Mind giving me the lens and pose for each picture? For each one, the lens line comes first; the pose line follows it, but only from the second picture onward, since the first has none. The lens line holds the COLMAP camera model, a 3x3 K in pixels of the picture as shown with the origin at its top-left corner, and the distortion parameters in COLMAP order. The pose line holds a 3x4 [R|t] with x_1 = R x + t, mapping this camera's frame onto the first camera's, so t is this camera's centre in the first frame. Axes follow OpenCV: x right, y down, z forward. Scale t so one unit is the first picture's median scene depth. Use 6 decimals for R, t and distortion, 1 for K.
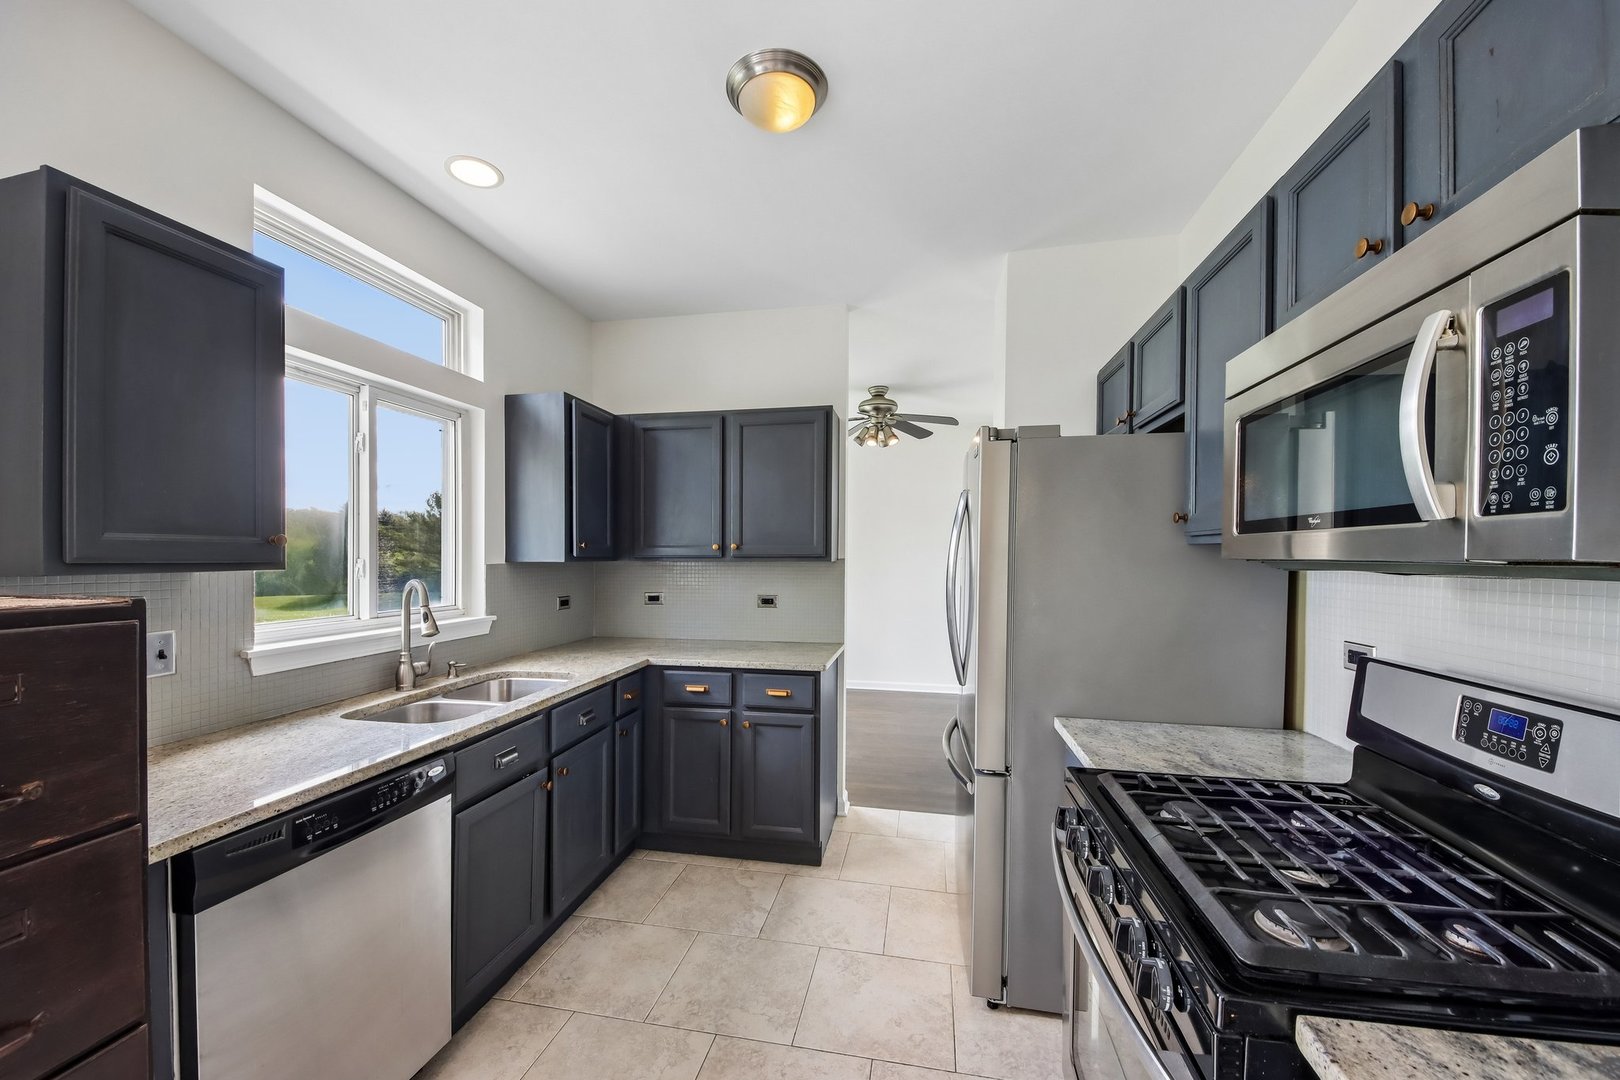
lens RADIAL K [[588.9, 0, 815.2], [0, 588.9, 580.3], [0, 0, 1]] dist [0.001751, 0.000007]
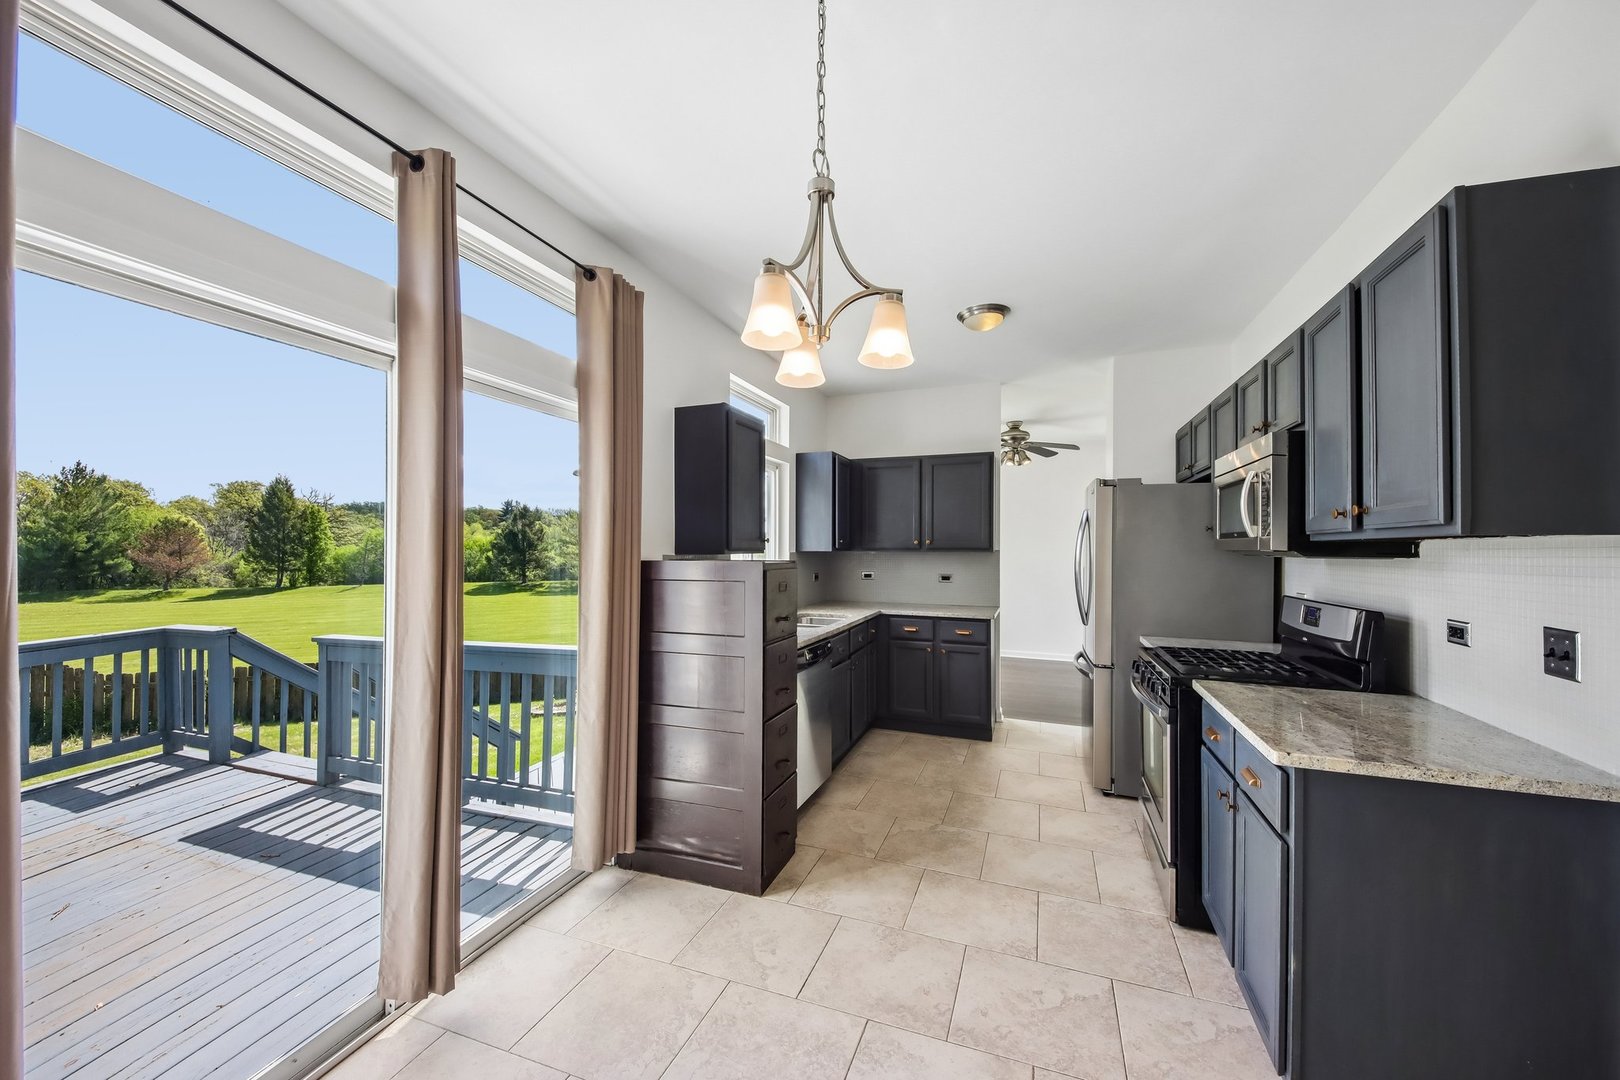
lens RADIAL K [[605.6, 0, 804.7], [0, 605.6, 547.0], [0, 0, 1]] dist [0.024159, -0.019043]
pose [[0.983722, 0.003126, -0.179672, -0.191124], [-0.011017, 0.999017, -0.042938, 0.031984], [0.179361, 0.044219, 0.982789, -0.721218]]
